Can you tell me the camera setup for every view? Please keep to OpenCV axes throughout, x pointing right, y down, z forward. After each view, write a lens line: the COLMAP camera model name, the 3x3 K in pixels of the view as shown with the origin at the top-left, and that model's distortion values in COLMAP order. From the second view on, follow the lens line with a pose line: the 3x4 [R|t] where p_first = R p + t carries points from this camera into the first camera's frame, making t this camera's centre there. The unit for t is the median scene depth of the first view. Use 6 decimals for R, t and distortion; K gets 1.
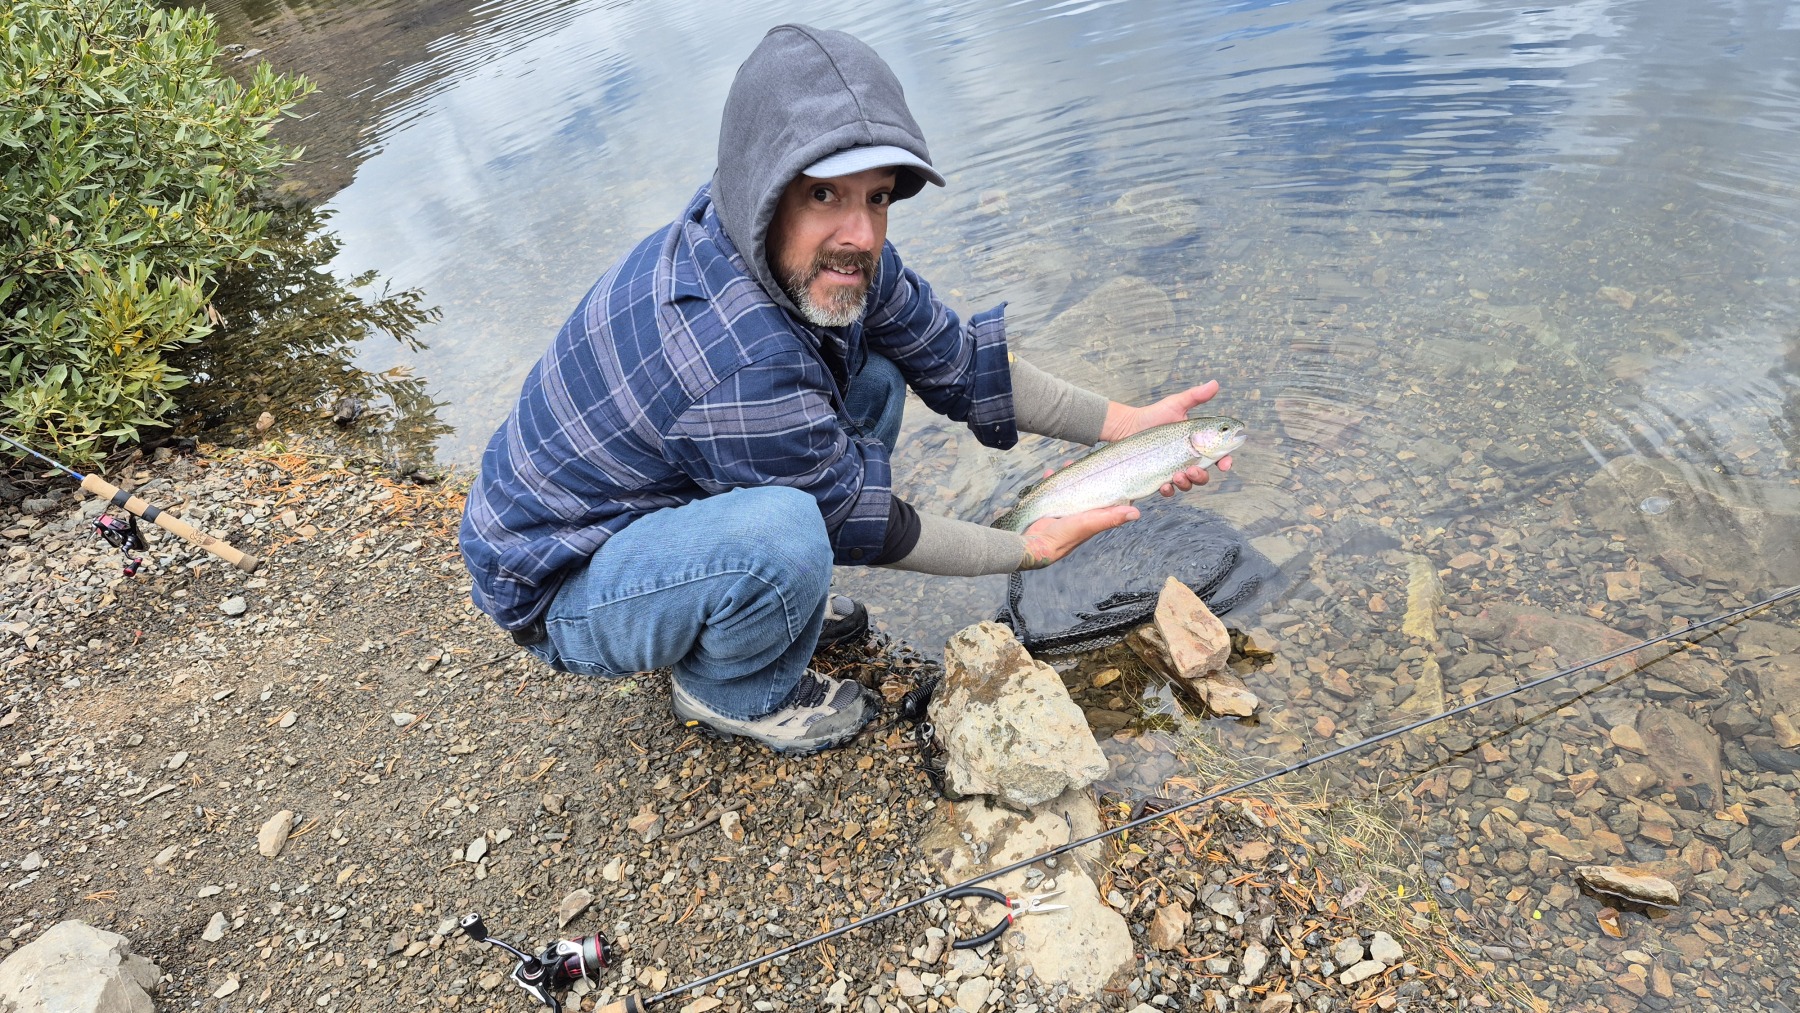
lens RADIAL K [[1352.3, 0, 892.4], [0, 1352.3, 573.9], [0, 0, 1]] dist [0.058689, -0.064125]
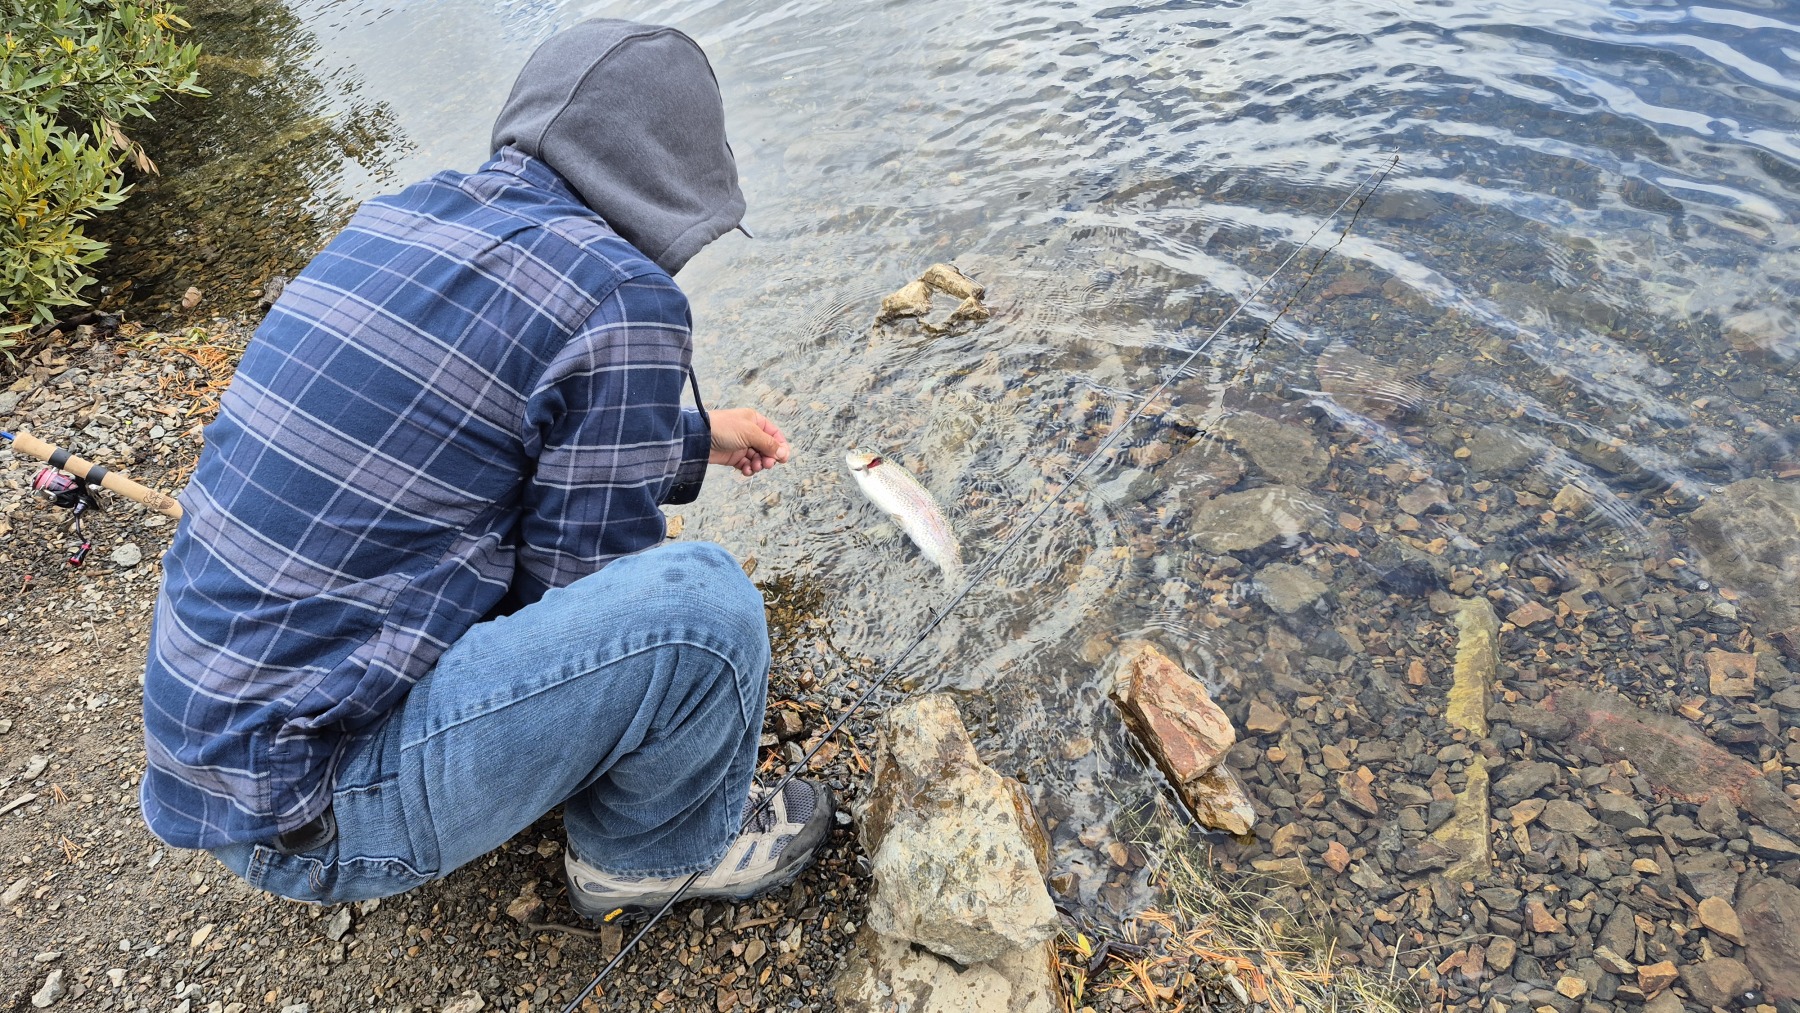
lens RADIAL K [[1352.3, 0, 876.9], [0, 1352.3, 539.8], [0, 0, 1]] dist [0.058689, -0.064125]
pose [[0.998492, 0.025339, -0.048700, 0.078039], [-0.018303, 0.990005, 0.139843, -0.178268], [0.051756, -0.138740, 0.988975, 0.205040]]
